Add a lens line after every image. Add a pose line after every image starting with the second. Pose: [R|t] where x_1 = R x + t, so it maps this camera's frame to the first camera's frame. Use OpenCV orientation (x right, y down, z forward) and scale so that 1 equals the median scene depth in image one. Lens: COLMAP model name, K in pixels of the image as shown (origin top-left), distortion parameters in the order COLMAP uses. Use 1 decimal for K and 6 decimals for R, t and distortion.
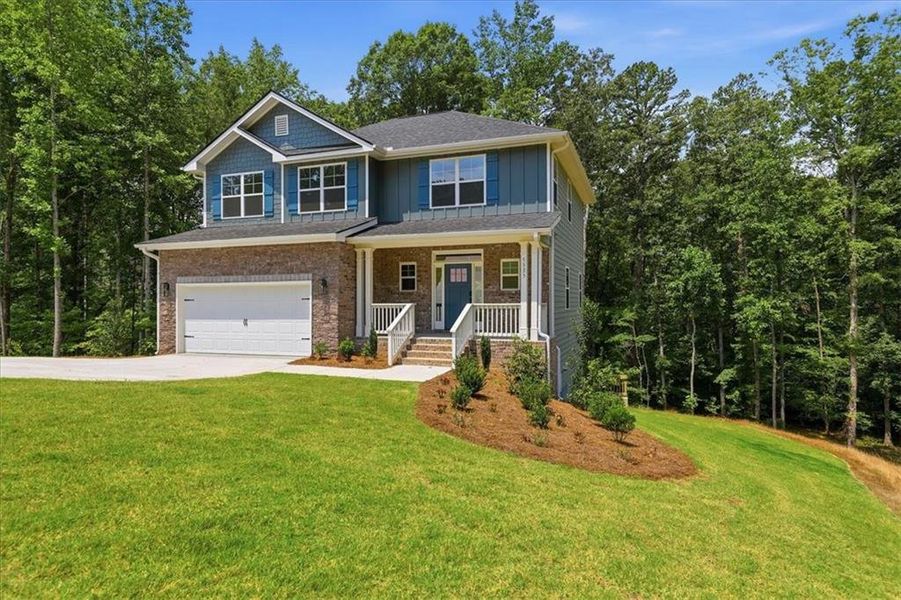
lens RADIAL K [[494.0, 0, 487.8], [0, 494.0, 301.3], [0, 0, 1]] dist [0.021066, -0.000634]
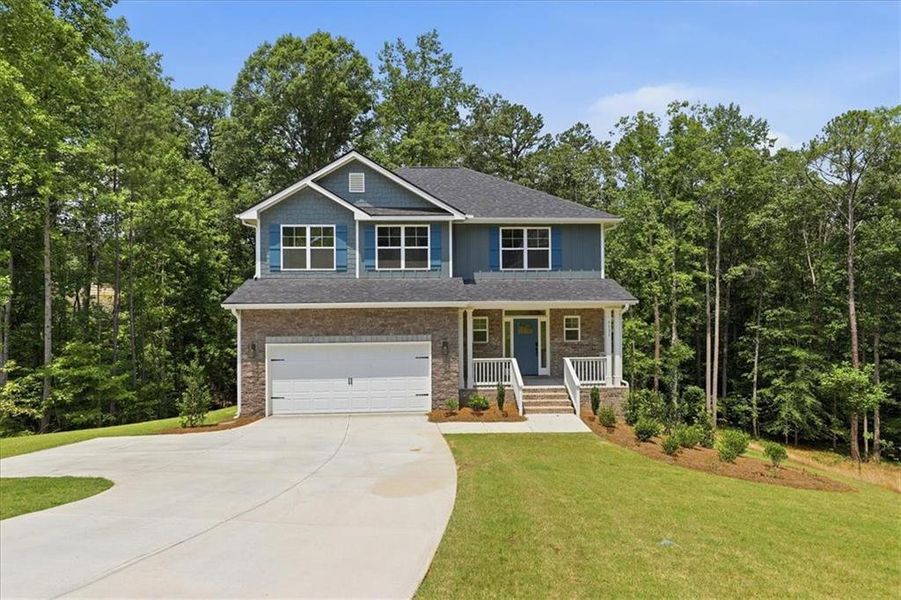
lens RADIAL K [[494.0, 0, 487.8], [0, 494.0, 301.3], [0, 0, 1]] dist [0.021066, -0.000634]
pose [[0.928007, 0.001963, 0.372559, -0.567559], [0.000098, 0.999985, -0.005513, -0.108624], [-0.372564, 0.005153, 0.927992, -0.045023]]
